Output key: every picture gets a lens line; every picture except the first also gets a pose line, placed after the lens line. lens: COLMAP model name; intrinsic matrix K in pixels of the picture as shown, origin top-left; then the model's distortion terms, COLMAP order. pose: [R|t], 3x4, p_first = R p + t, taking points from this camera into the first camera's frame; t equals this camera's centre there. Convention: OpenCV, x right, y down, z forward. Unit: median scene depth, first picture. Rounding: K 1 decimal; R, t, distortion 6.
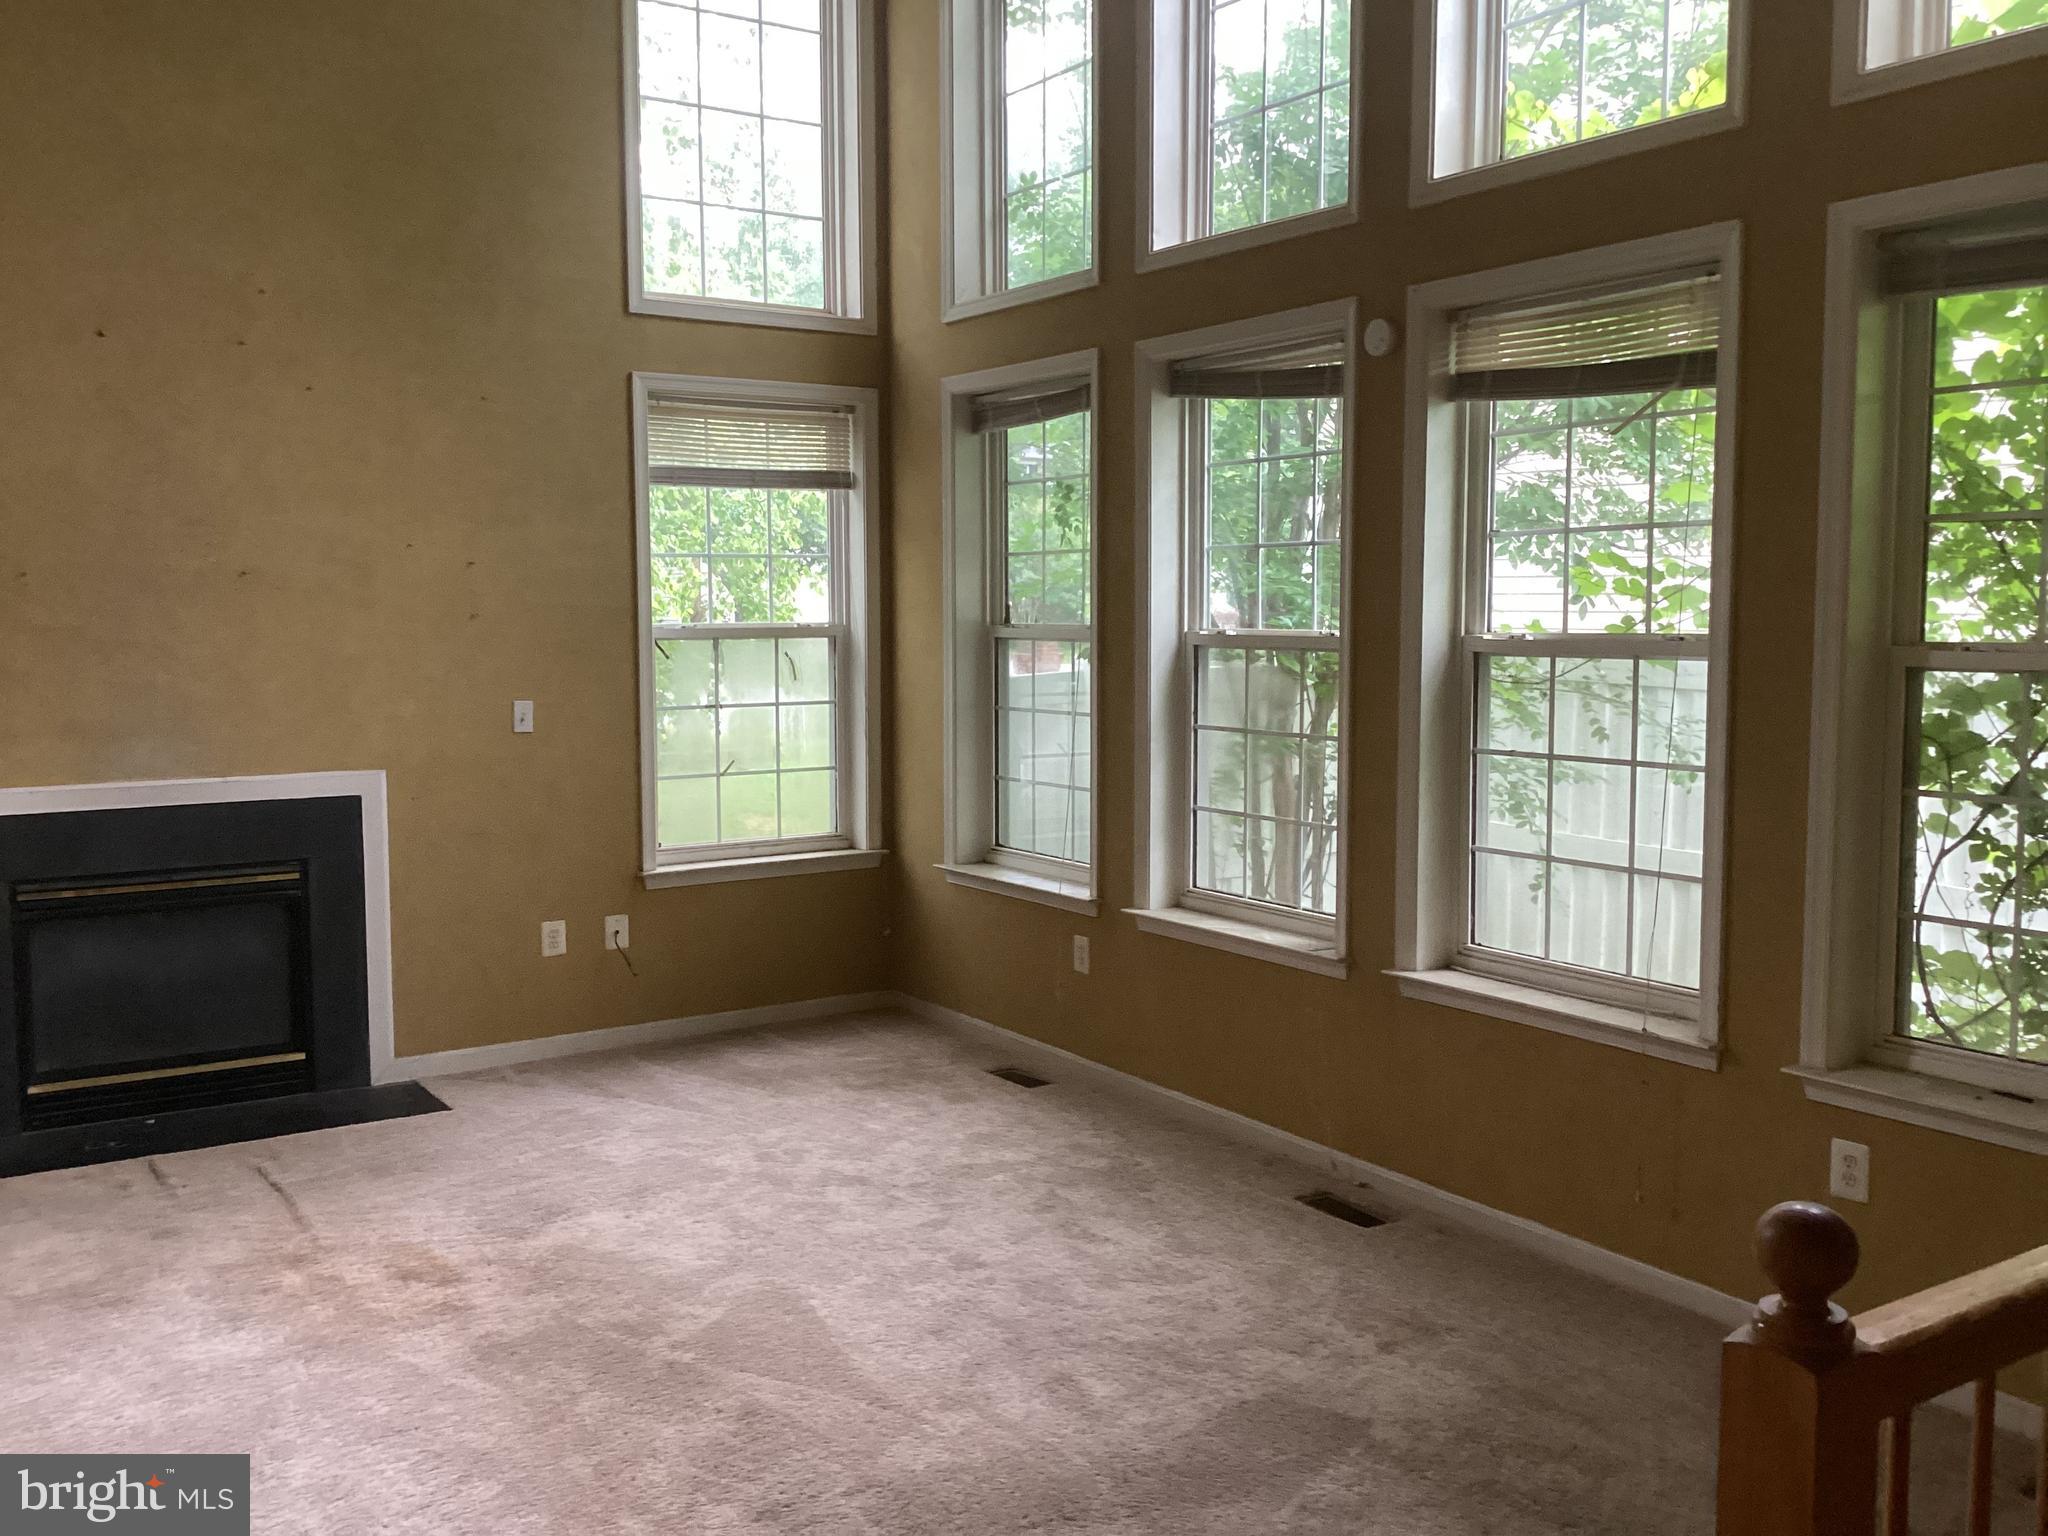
lens RADIAL K [[1848.2, 0, 1024.0], [0, 1848.2, 768.0], [0, 0, 1]] dist [0.097487, -0.148853]
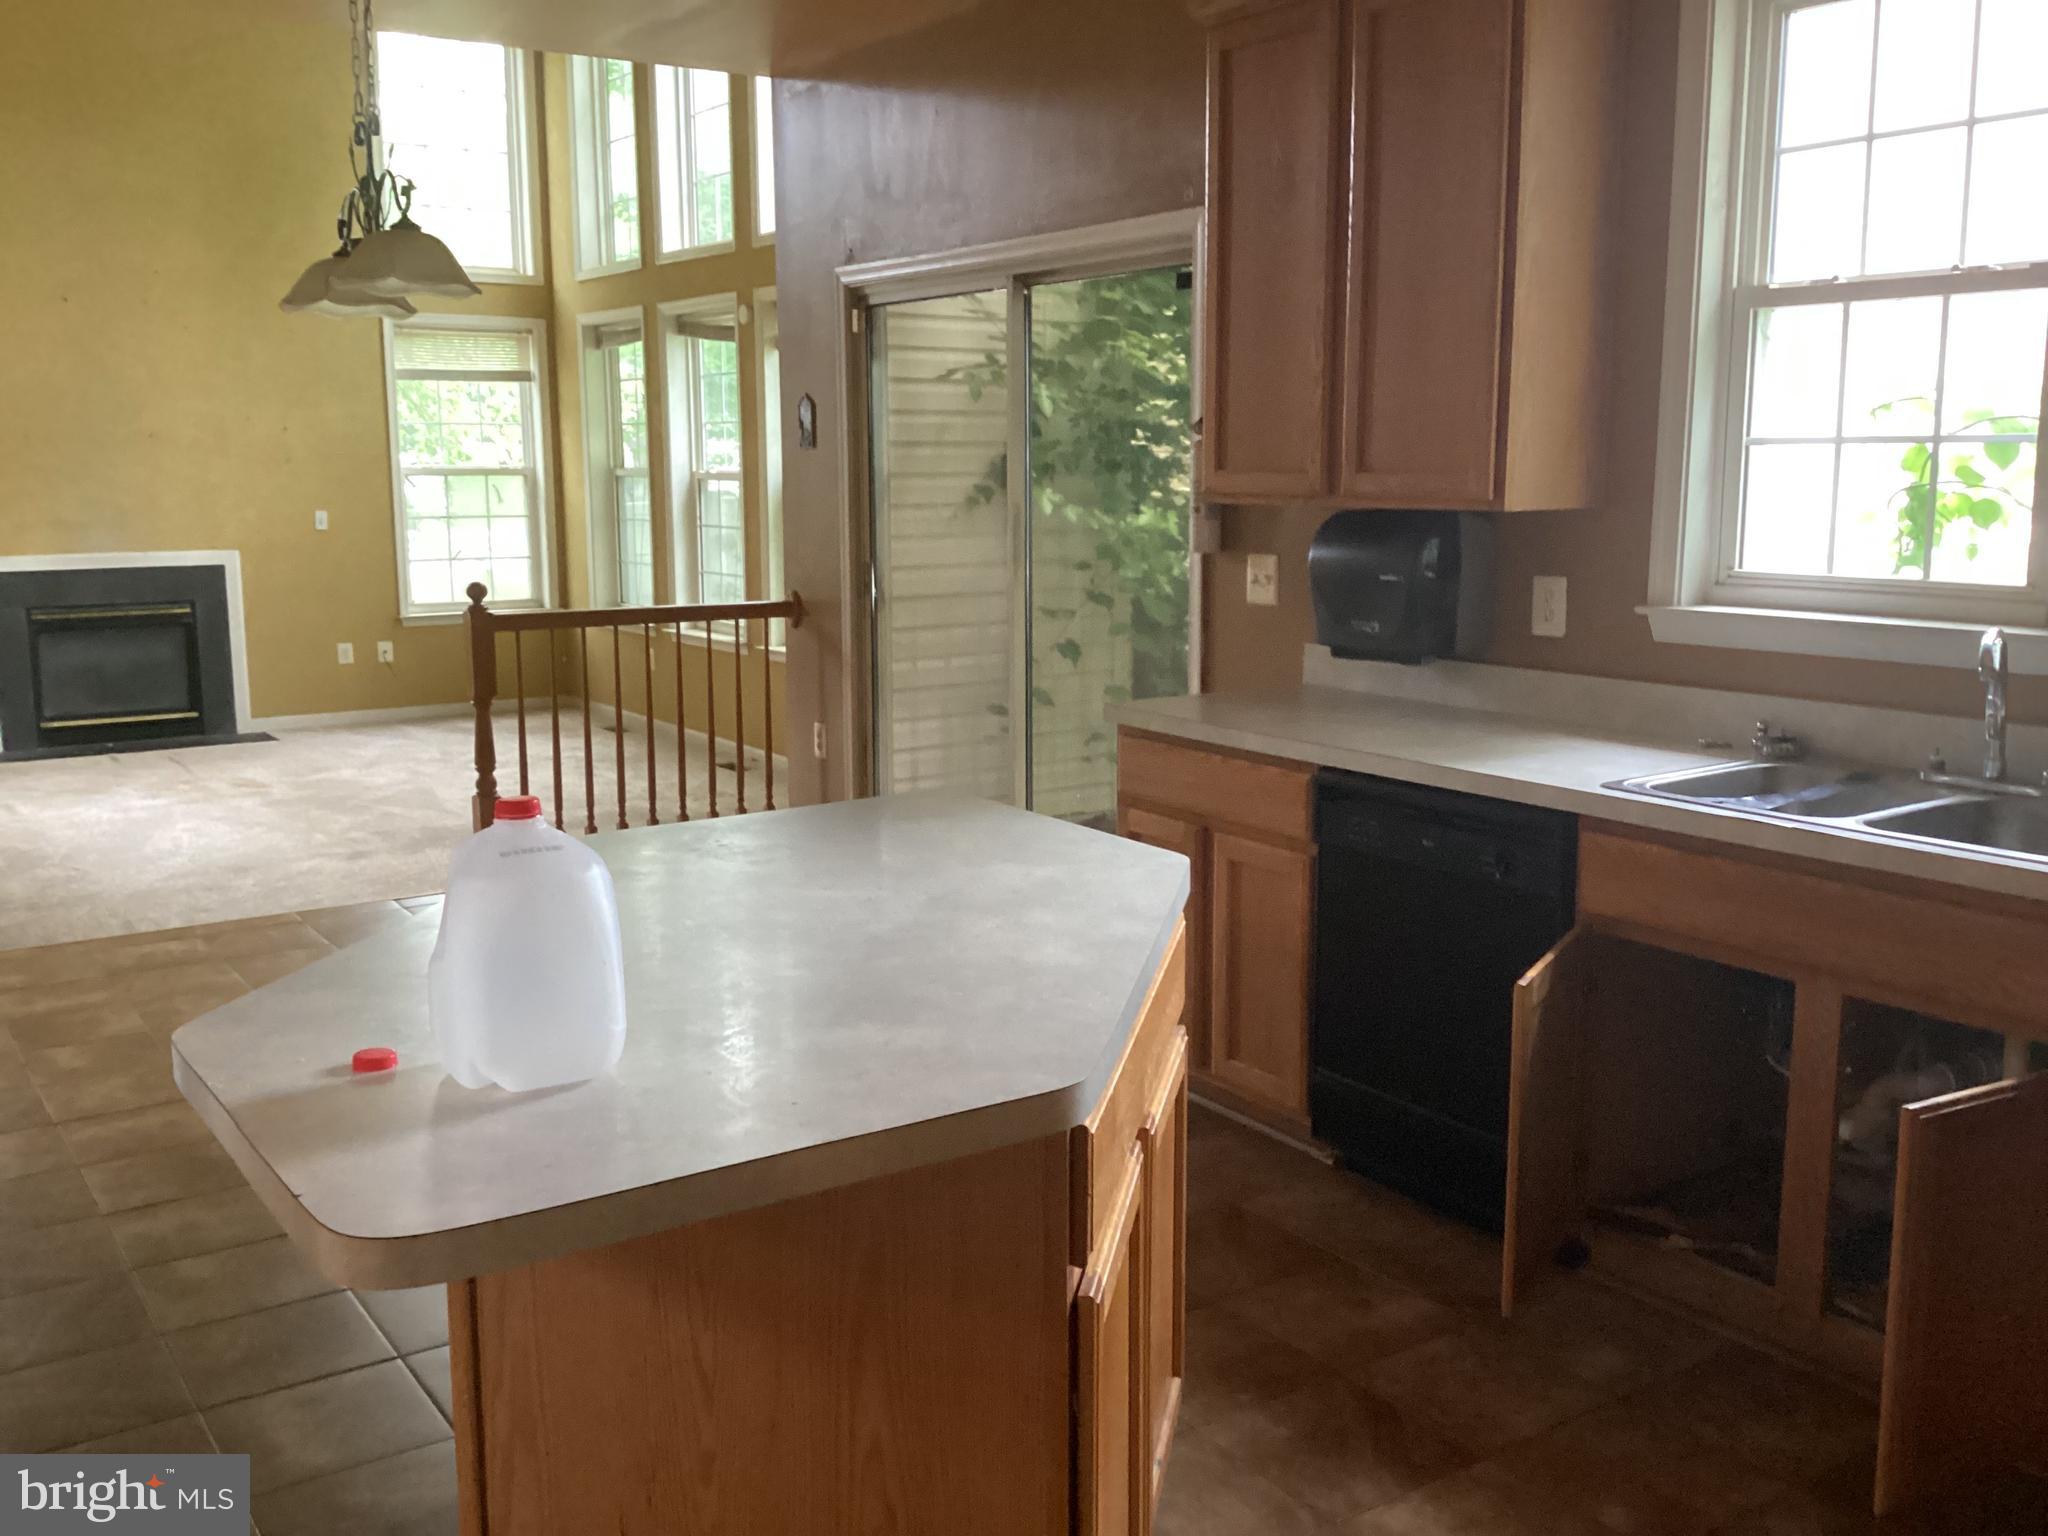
lens RADIAL K [[1814.0, 0, 1001.5], [0, 1814.0, 771.5], [0, 0, 1]] dist [0.085440, -0.152121]
pose [[0.999768, 0.000200, 0.021549, 0.328557], [-0.001873, 0.996982, 0.077615, 0.073654], [-0.021468, -0.077638, 0.996750, -0.723459]]
